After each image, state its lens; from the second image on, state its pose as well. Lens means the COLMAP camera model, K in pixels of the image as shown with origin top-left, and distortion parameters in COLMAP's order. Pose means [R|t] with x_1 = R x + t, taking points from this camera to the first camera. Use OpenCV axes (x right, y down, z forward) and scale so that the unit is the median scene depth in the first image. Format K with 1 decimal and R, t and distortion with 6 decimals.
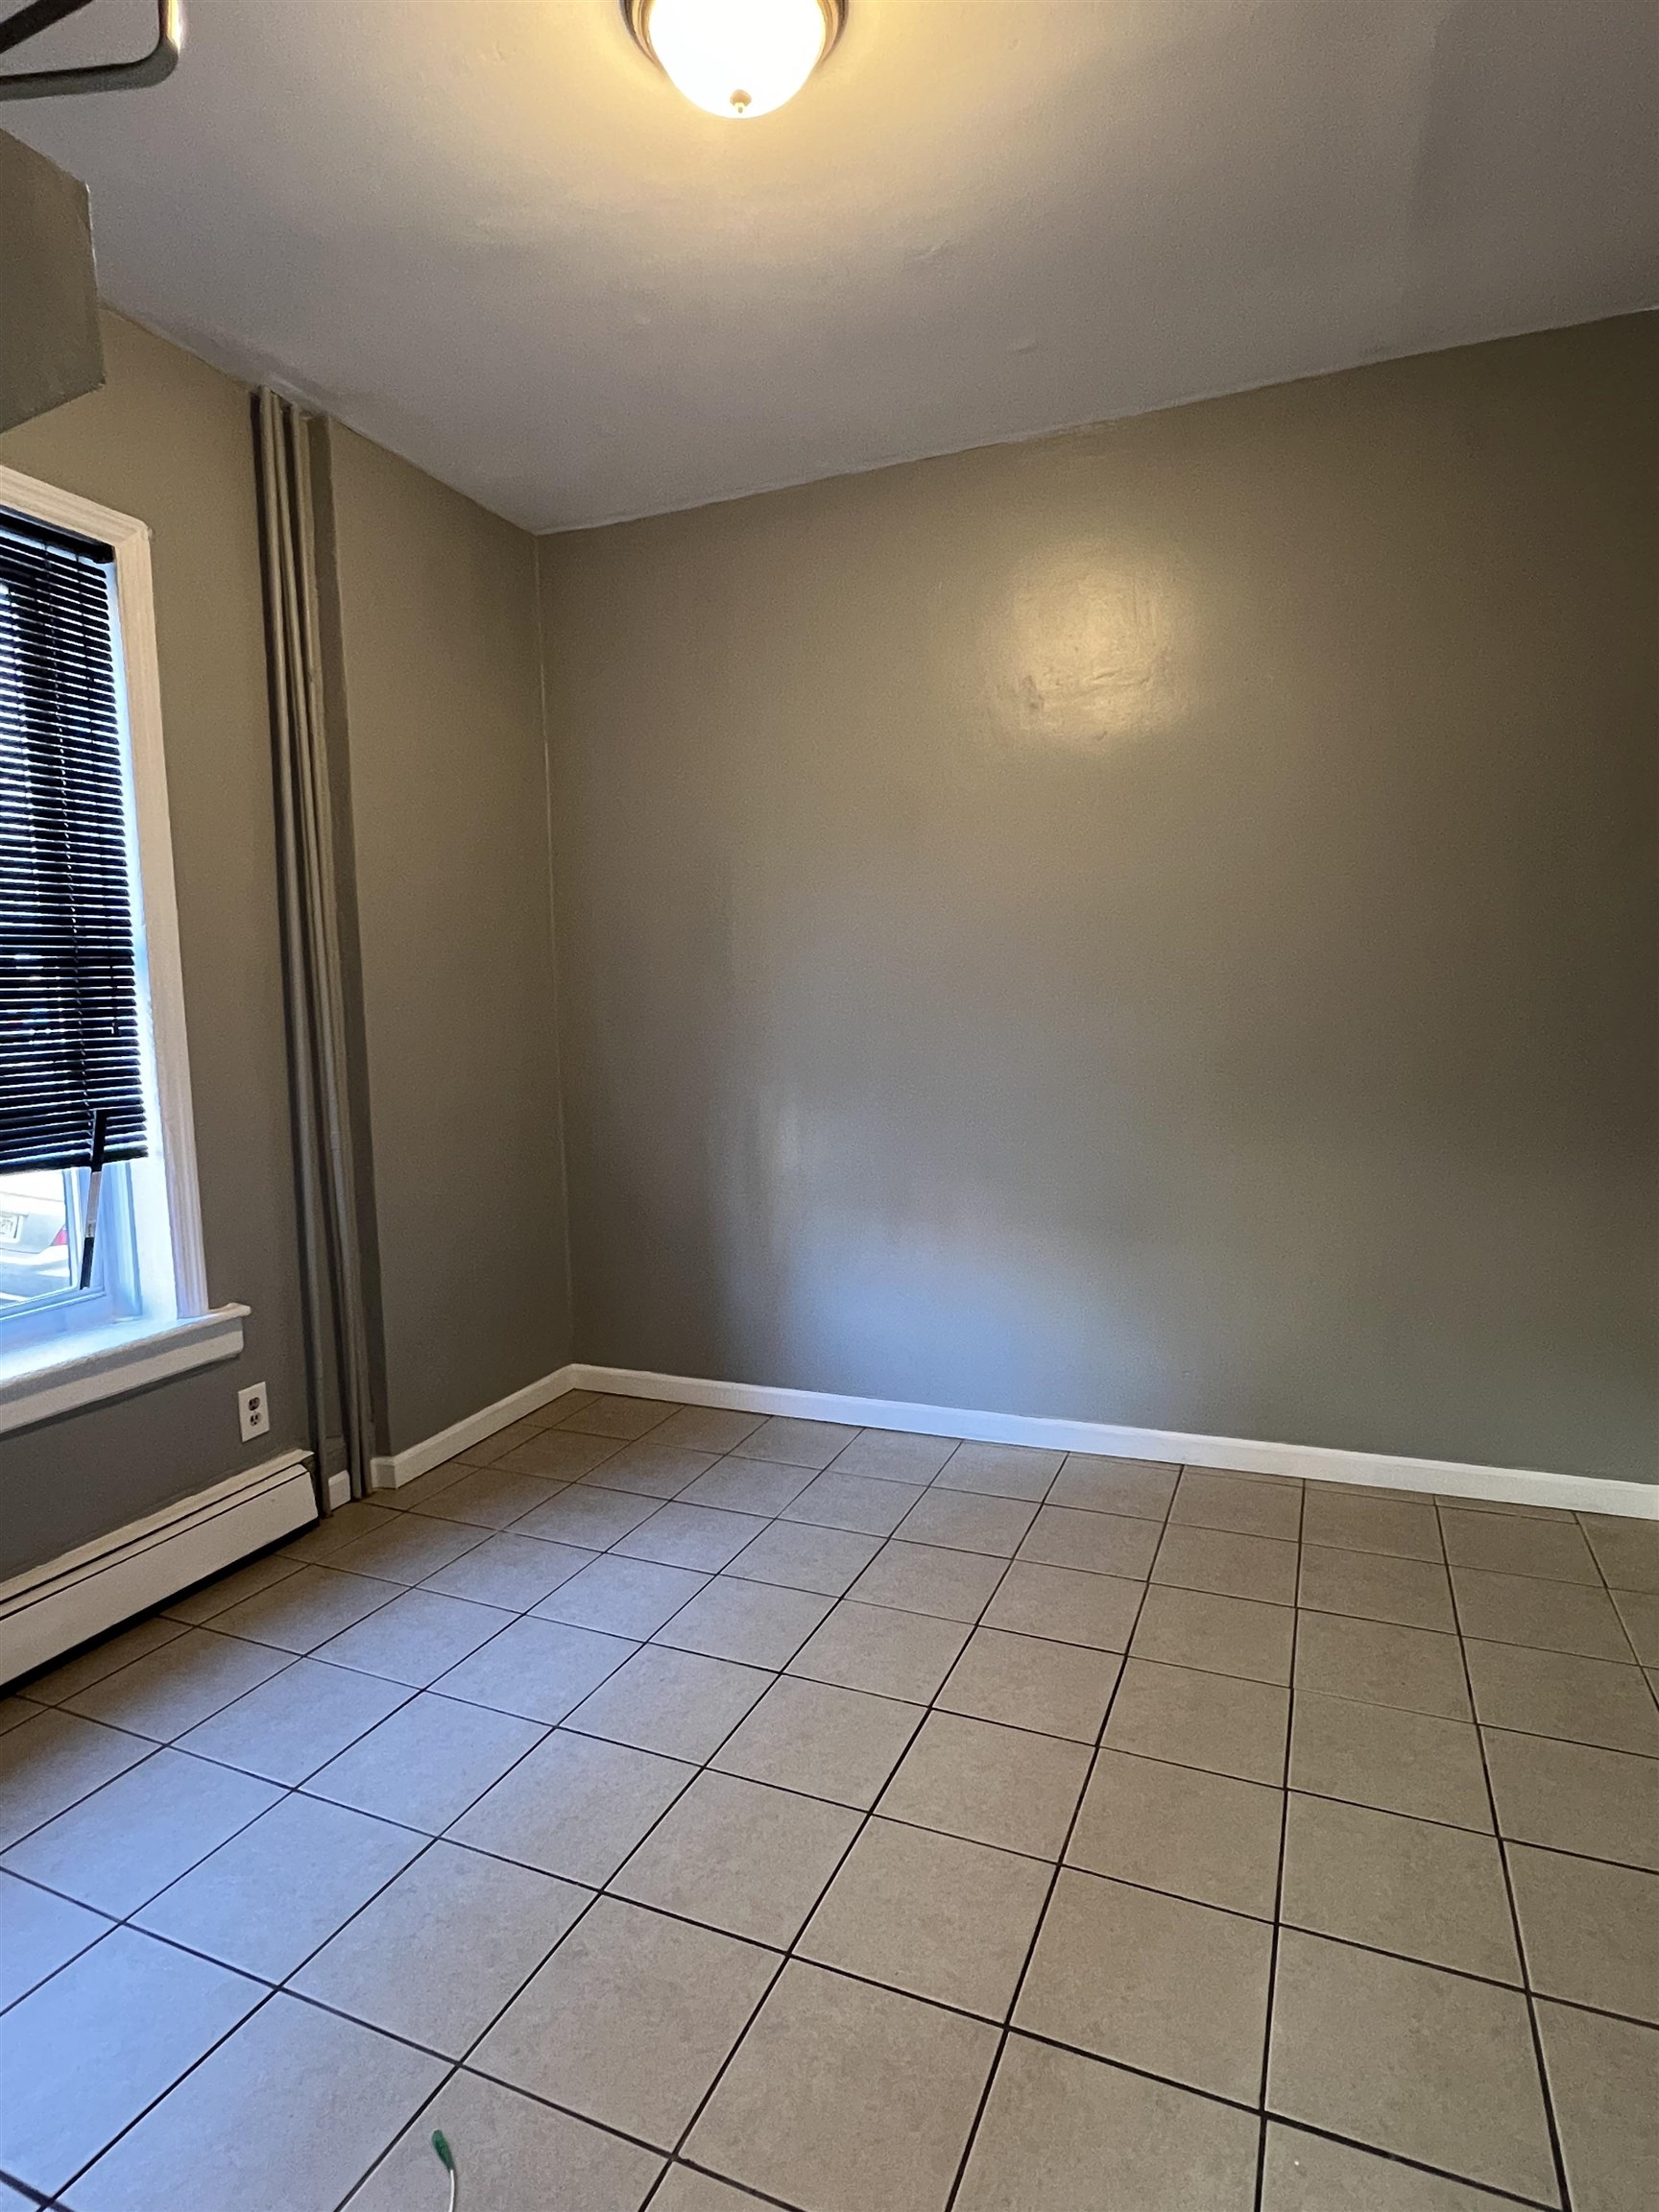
lens RADIAL K [[1190.0, 0, 831.7], [0, 1190.0, 1103.1], [0, 0, 1]] dist [0.024531, -0.000011]
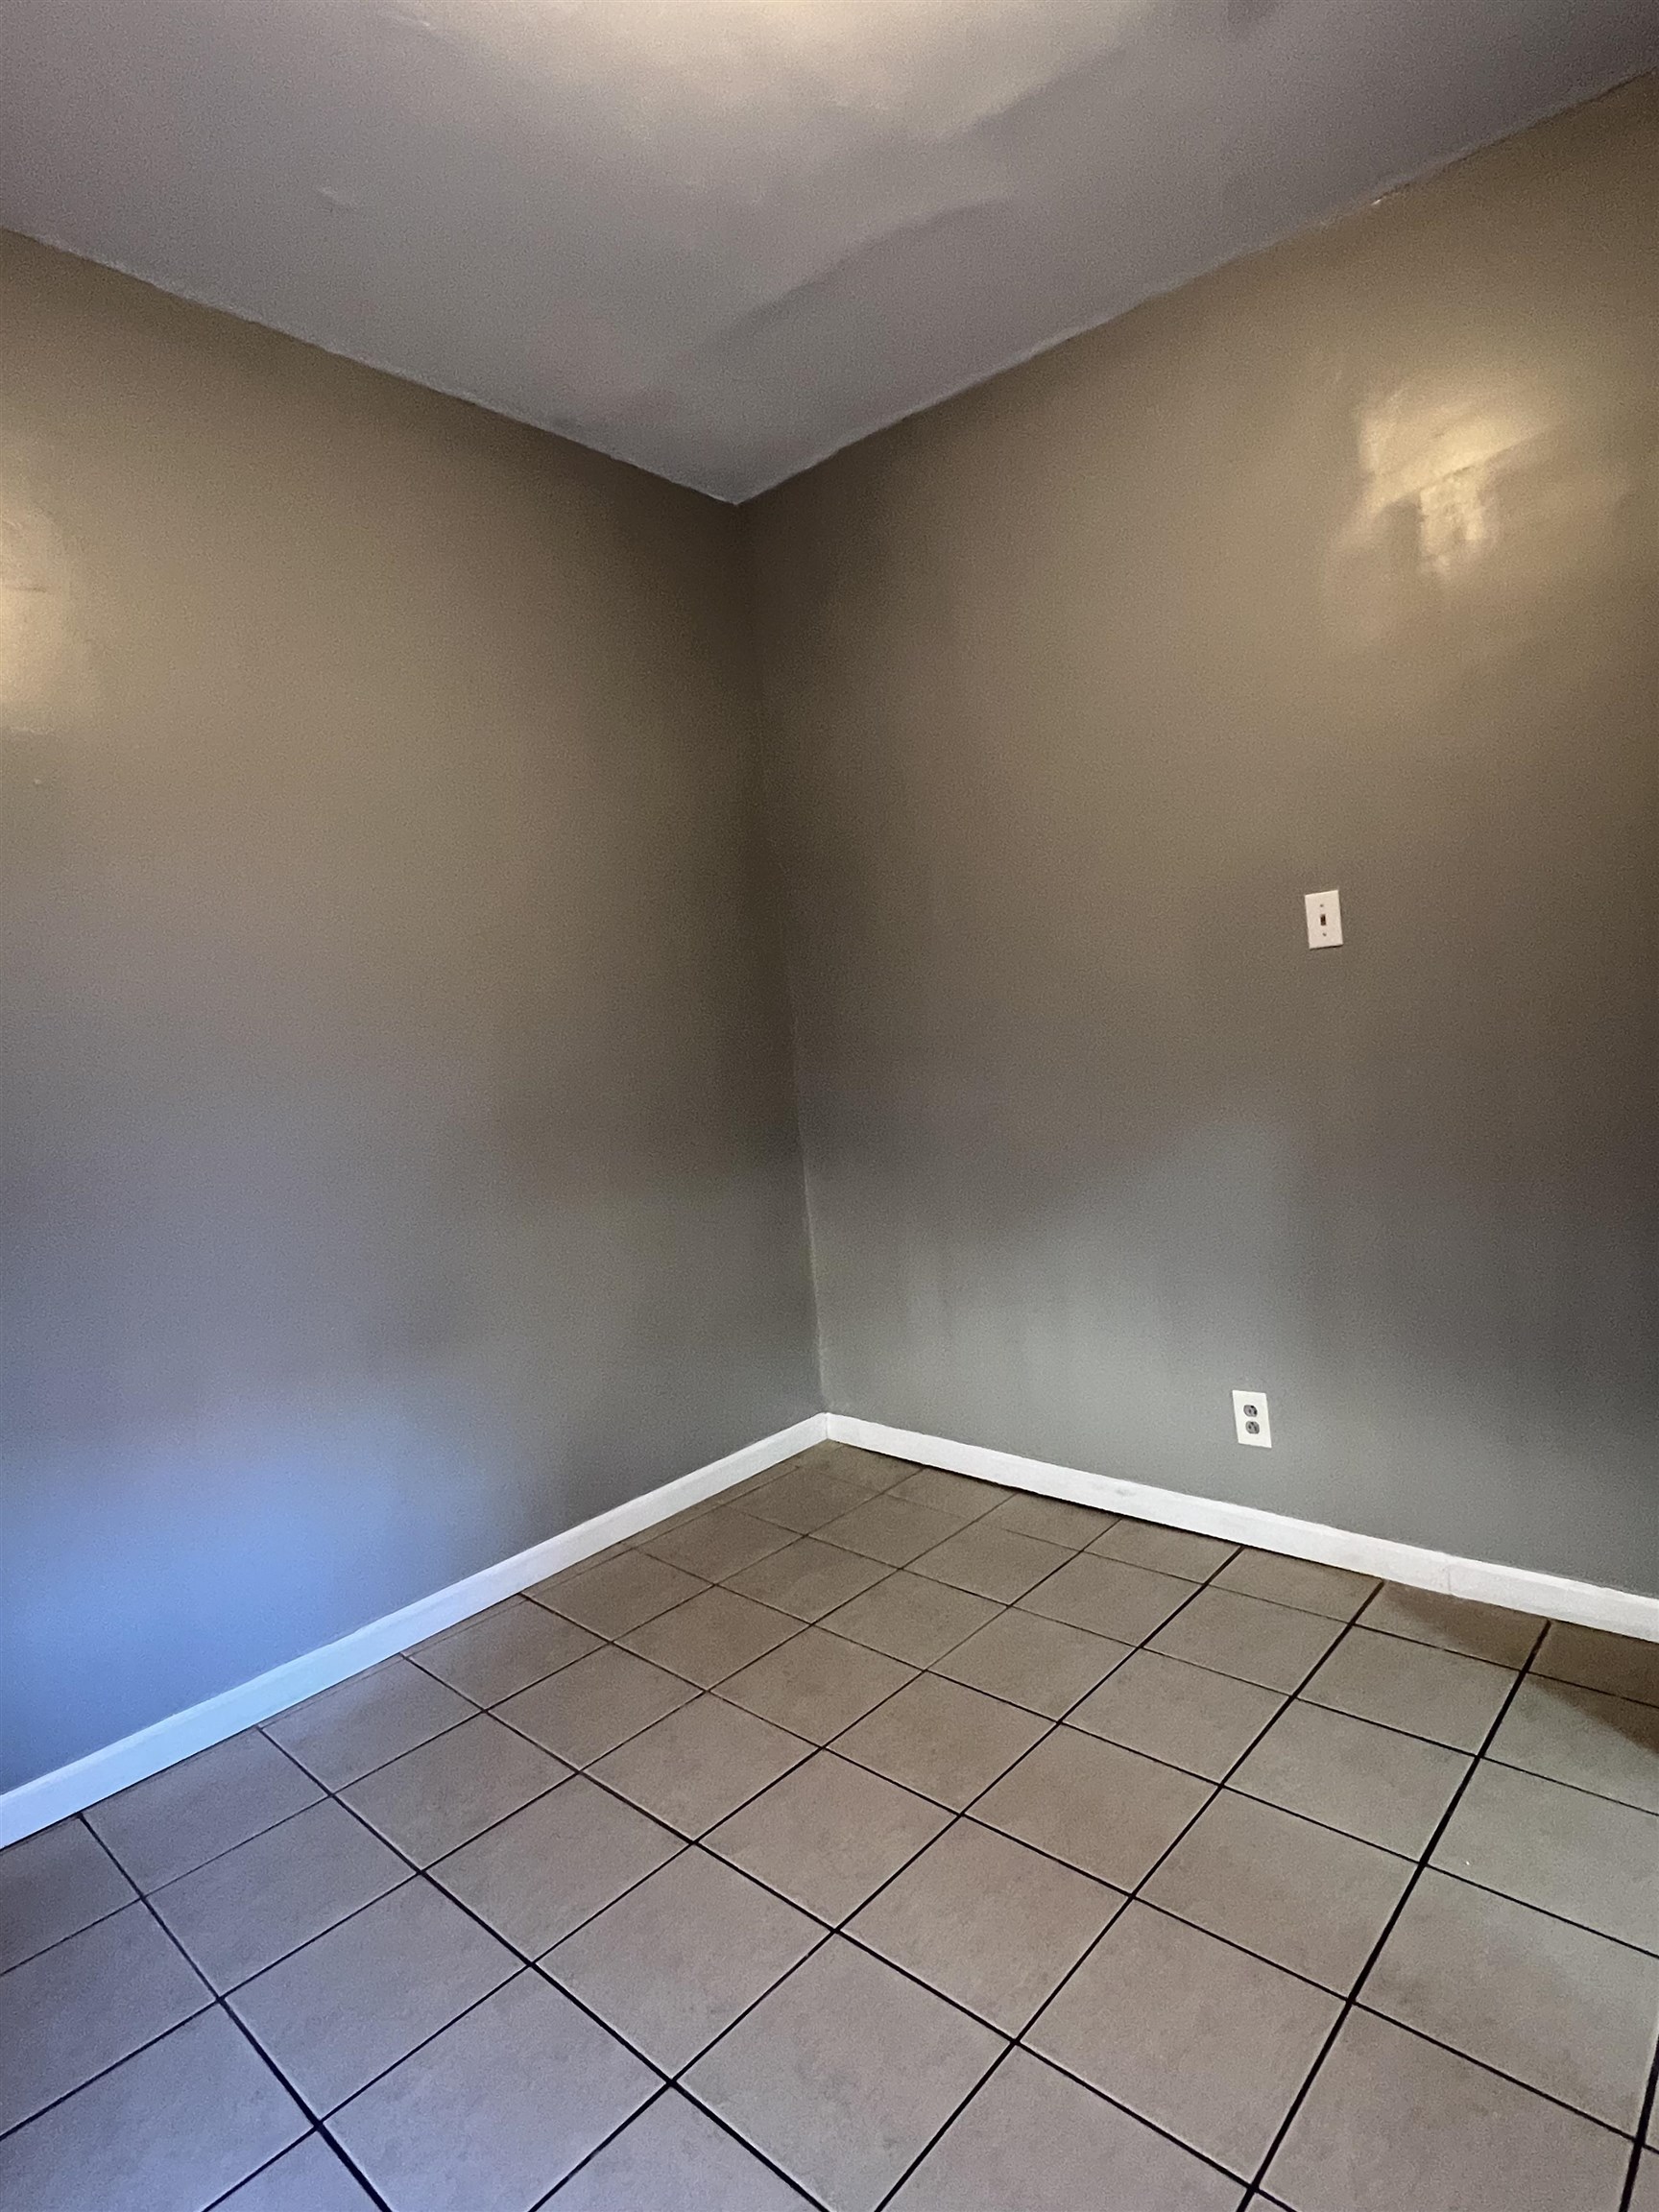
lens RADIAL K [[1190.0, 0, 833.4], [0, 1190.0, 1095.9], [0, 0, 1]] dist [0.024531, -0.000011]
pose [[0.324634, -0.063430, 0.943711, -1.476961], [0.146271, 0.989113, 0.016164, -0.112256], [-0.934461, 0.132790, 0.330377, 1.577404]]
